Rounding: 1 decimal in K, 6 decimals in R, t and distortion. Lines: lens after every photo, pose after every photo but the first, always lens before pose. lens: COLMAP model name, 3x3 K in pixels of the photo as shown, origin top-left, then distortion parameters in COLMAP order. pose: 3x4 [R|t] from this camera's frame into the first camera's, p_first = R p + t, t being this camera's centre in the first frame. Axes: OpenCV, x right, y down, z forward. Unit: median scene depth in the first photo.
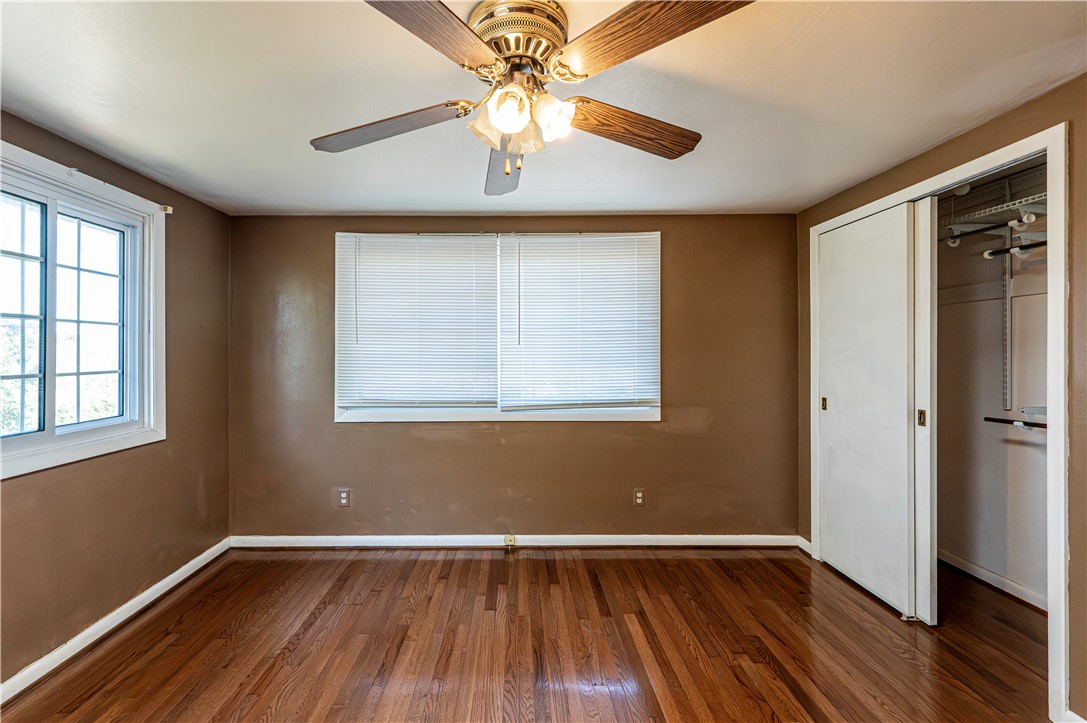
lens RADIAL K [[447.3, 0, 529.1], [0, 447.3, 350.9], [0, 0, 1]] dist [0.000825, 0.000431]
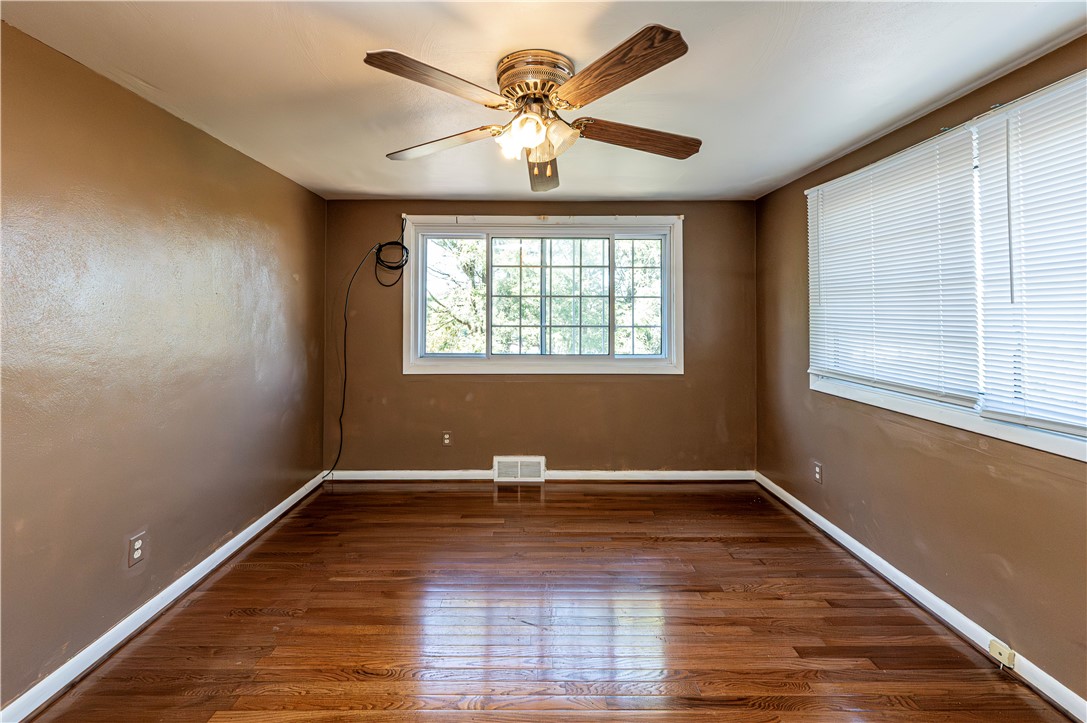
lens RADIAL K [[447.3, 0, 533.1], [0, 447.3, 306.6], [0, 0, 1]] dist [0.000825, 0.000431]
pose [[0.002331, -0.015083, -0.999884, 0.568529], [-0.000933, 0.999886, -0.015086, -0.000791], [0.999997, 0.000969, 0.002317, 0.450100]]
